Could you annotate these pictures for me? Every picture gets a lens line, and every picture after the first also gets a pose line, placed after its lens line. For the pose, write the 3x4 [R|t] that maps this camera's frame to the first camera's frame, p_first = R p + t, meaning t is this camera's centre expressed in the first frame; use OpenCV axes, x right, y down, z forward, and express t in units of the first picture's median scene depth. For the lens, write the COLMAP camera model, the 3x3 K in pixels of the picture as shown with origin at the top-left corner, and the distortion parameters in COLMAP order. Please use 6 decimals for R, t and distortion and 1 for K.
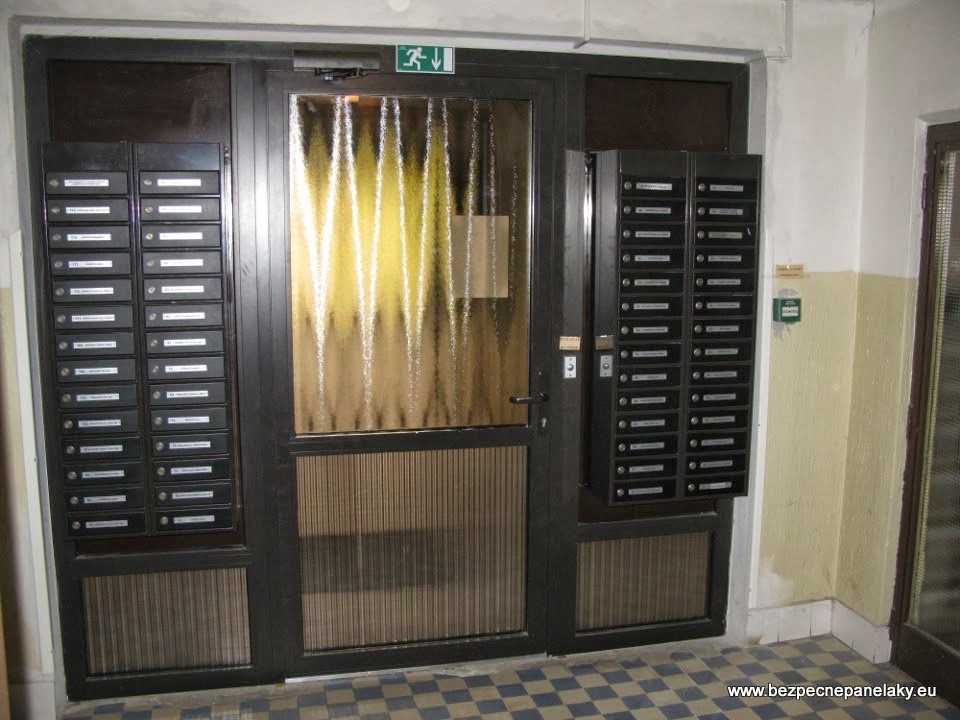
lens RADIAL K [[970.0, 0, 494.8], [0, 970.0, 360.2], [0, 0, 1]] dist [-0.206314, 0.256812]
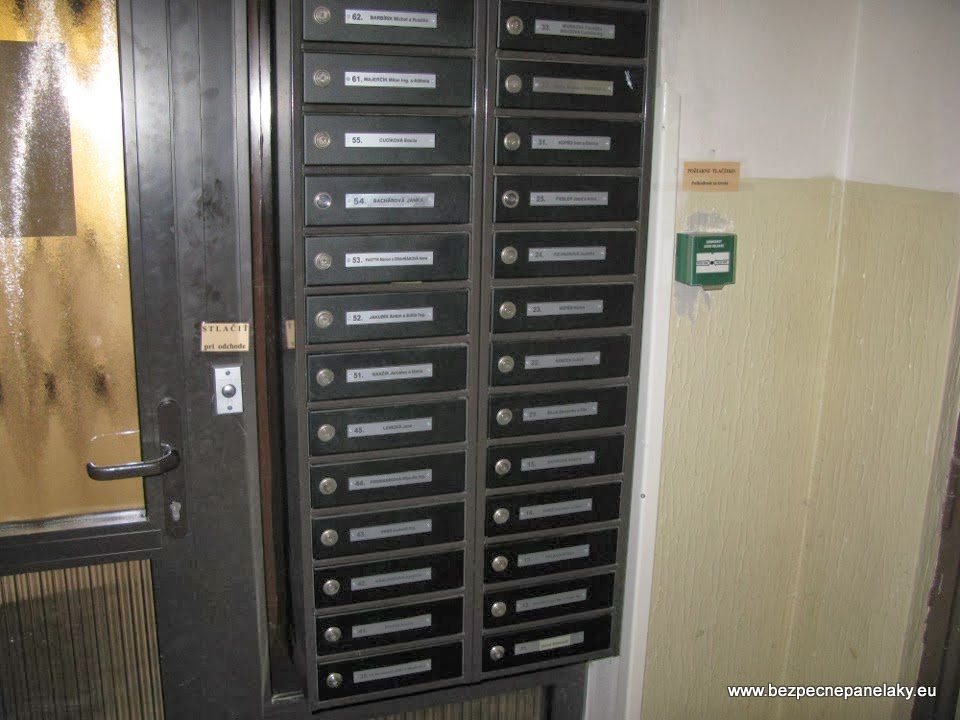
lens RADIAL K [[970.0, 0, 494.8], [0, 970.0, 360.2], [0, 0, 1]] dist [-0.206314, 0.256812]
pose [[0.990385, -0.015601, 0.137459, 0.139915], [0.001858, 0.995031, 0.099547, -0.050492], [-0.138329, -0.098335, 0.985492, 0.550207]]
